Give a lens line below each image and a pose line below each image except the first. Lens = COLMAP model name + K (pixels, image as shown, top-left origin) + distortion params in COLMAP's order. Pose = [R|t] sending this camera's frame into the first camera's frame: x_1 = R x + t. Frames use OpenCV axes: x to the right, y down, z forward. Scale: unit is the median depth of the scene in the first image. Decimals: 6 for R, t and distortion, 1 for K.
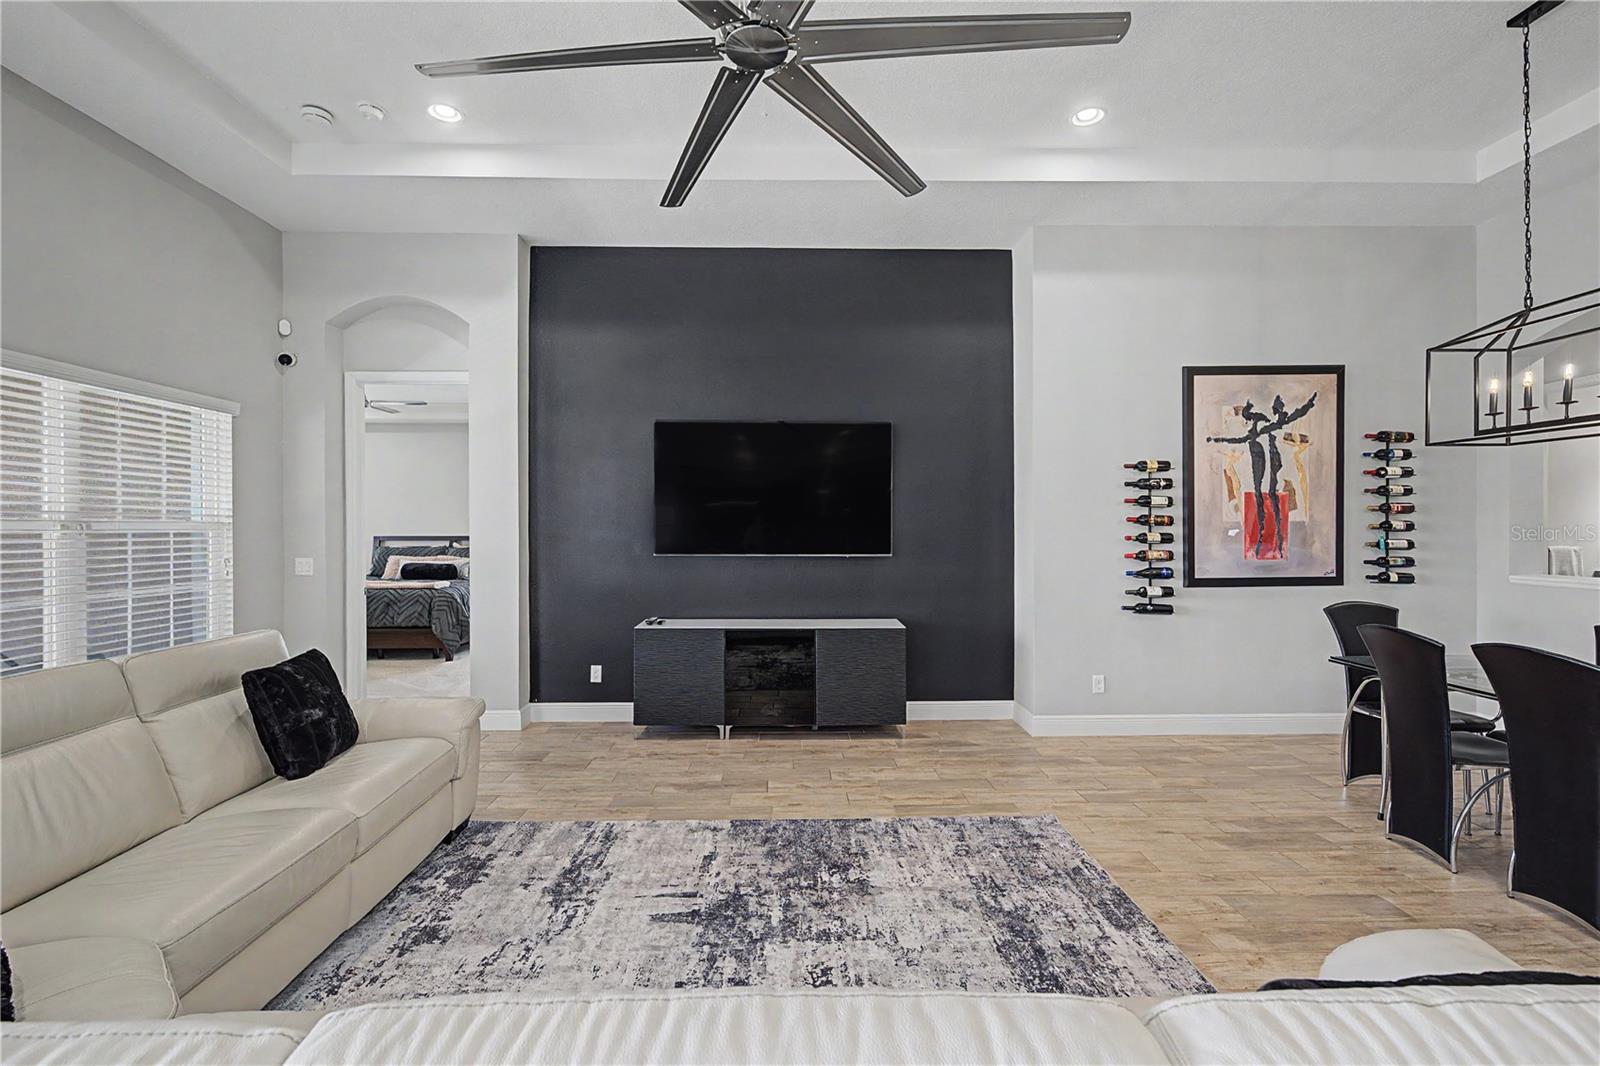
lens RADIAL K [[705.8, 0, 778.5], [0, 705.8, 524.4], [0, 0, 1]] dist [-0.000854, -0.000017]
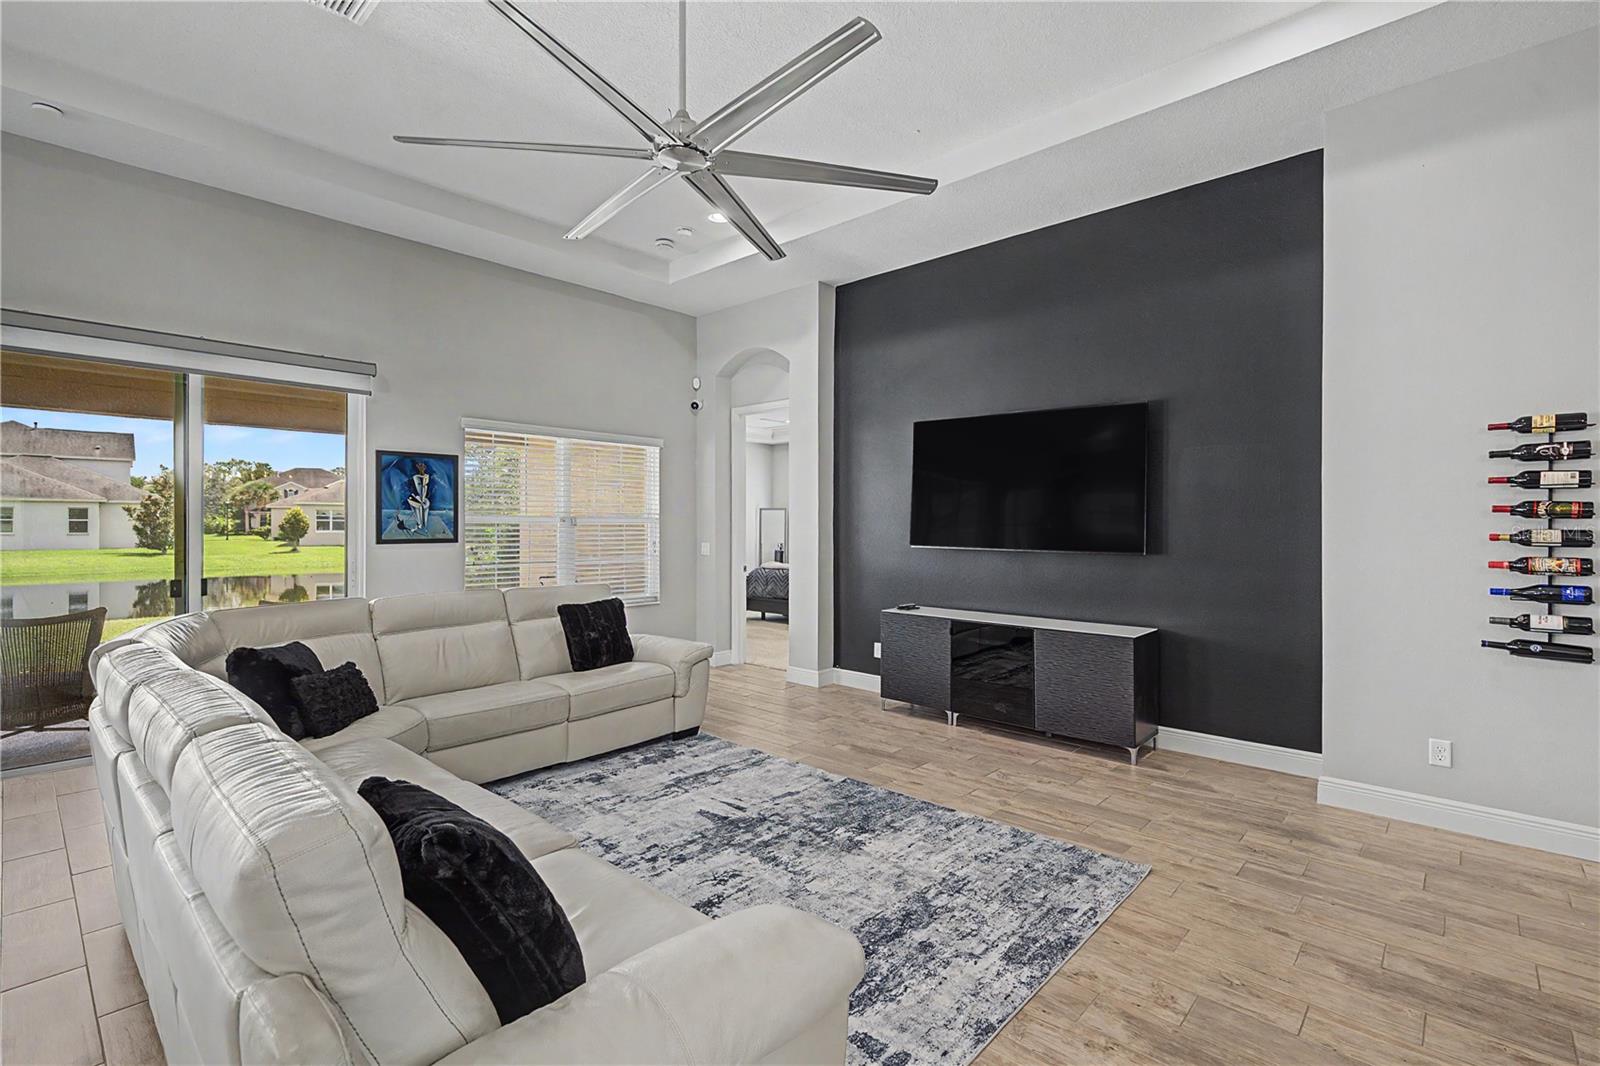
lens RADIAL K [[705.8, 0, 778.5], [0, 705.8, 524.4], [0, 0, 1]] dist [-0.000854, -0.000017]
pose [[0.725525, 0.002596, -0.688191, 0.535930], [-0.000498, 0.999995, 0.003247, 0.006326], [0.688195, -0.002014, 0.725523, 0.084374]]
